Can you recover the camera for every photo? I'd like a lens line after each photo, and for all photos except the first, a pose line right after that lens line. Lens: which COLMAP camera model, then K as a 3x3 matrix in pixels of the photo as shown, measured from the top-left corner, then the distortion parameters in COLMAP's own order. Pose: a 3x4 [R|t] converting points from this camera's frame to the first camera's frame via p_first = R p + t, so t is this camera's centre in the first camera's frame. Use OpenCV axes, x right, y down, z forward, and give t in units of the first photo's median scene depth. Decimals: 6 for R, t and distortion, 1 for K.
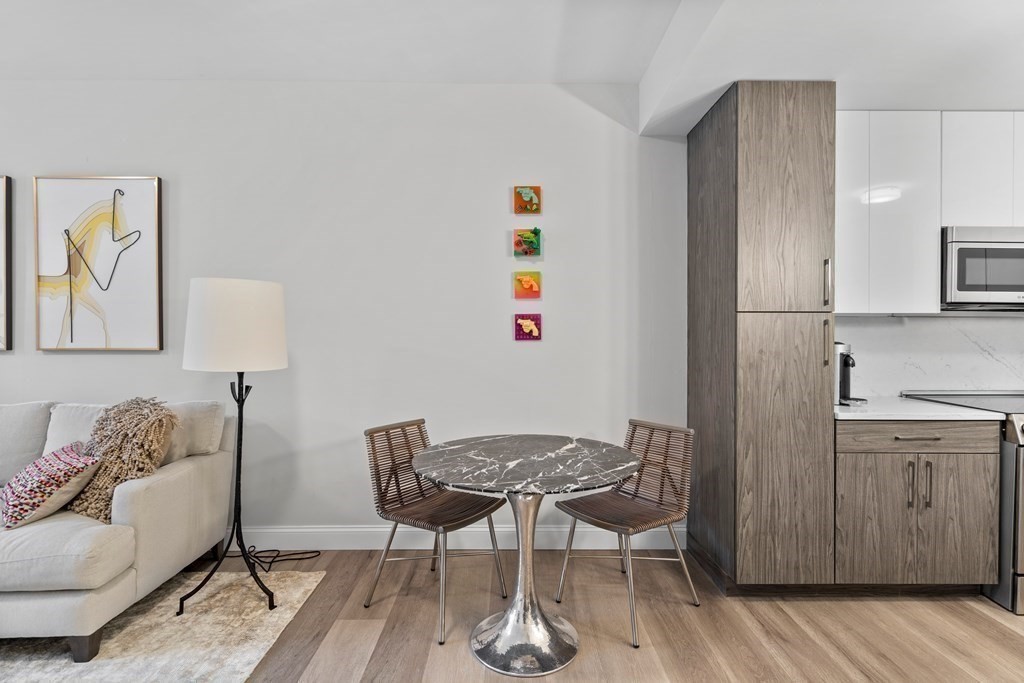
lens RADIAL K [[488.1, 0, 511.6], [0, 488.1, 339.4], [0, 0, 1]] dist [0.001077, -0.000266]
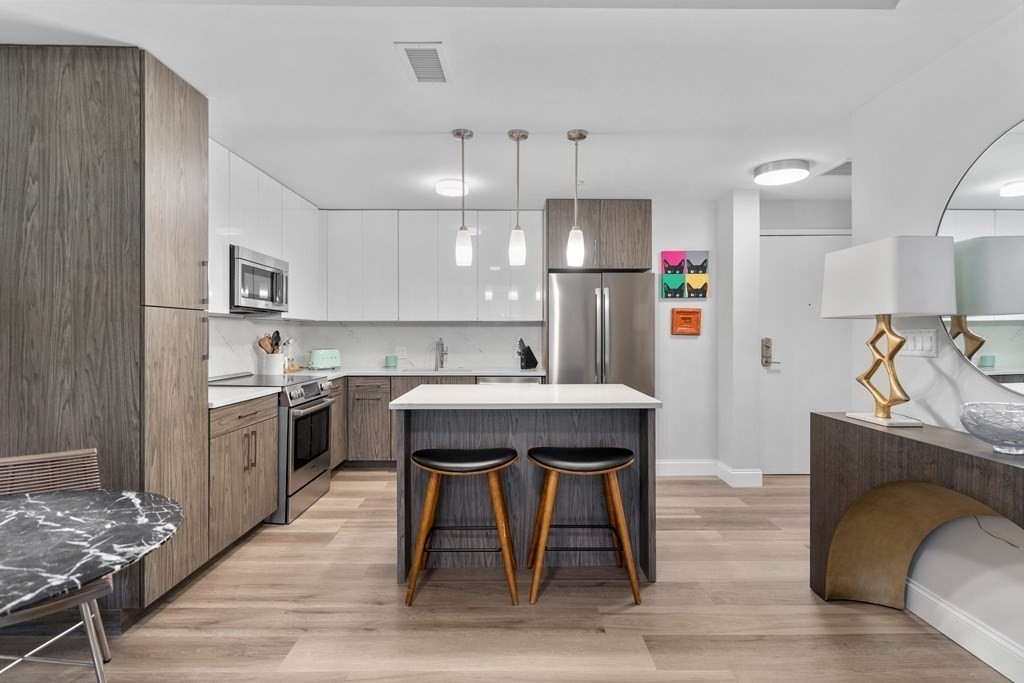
lens RADIAL K [[517.1, 0, 512.5], [0, 517.1, 334.1], [0, 0, 1]] dist [-0.000119, -0.000063]
pose [[0.003396, -0.002159, 0.999992, -0.489183], [0.004360, 0.999988, 0.002144, -0.002593], [-0.999985, 0.004353, 0.003405, 0.317654]]
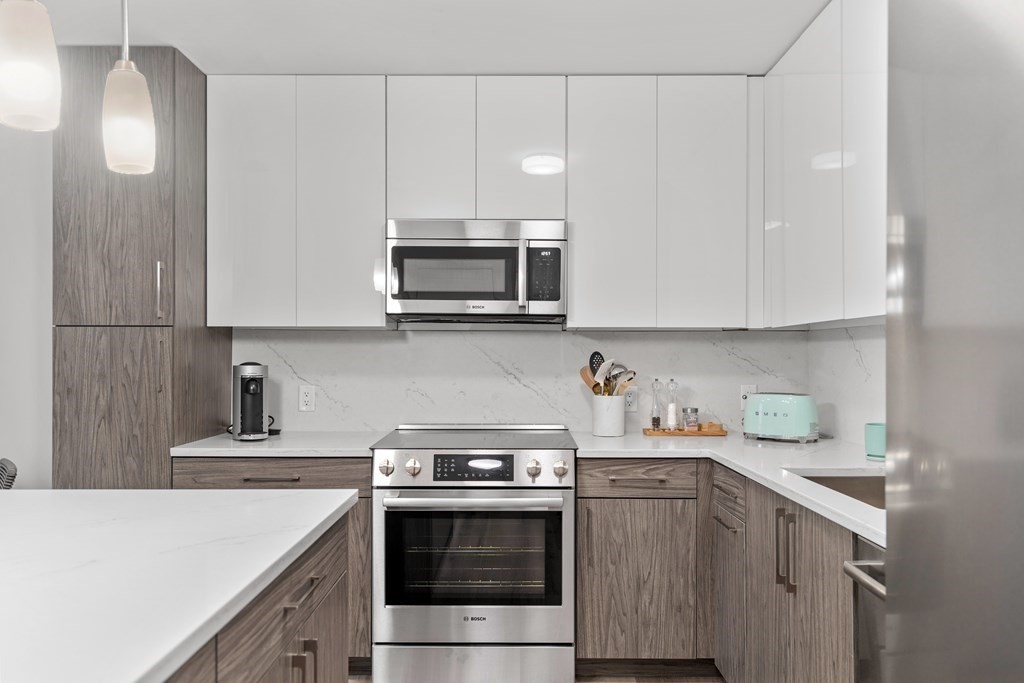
lens RADIAL K [[748.2, 0, 510.5], [0, 748.2, 355.4], [0, 0, 1]] dist [0.008376, 0.001410]
pose [[0.999952, -0.000001, -0.009762, 1.245879], [-0.000057, 0.999982, -0.005981, 0.001046], [0.009761, 0.005982, 0.999934, -0.261273]]
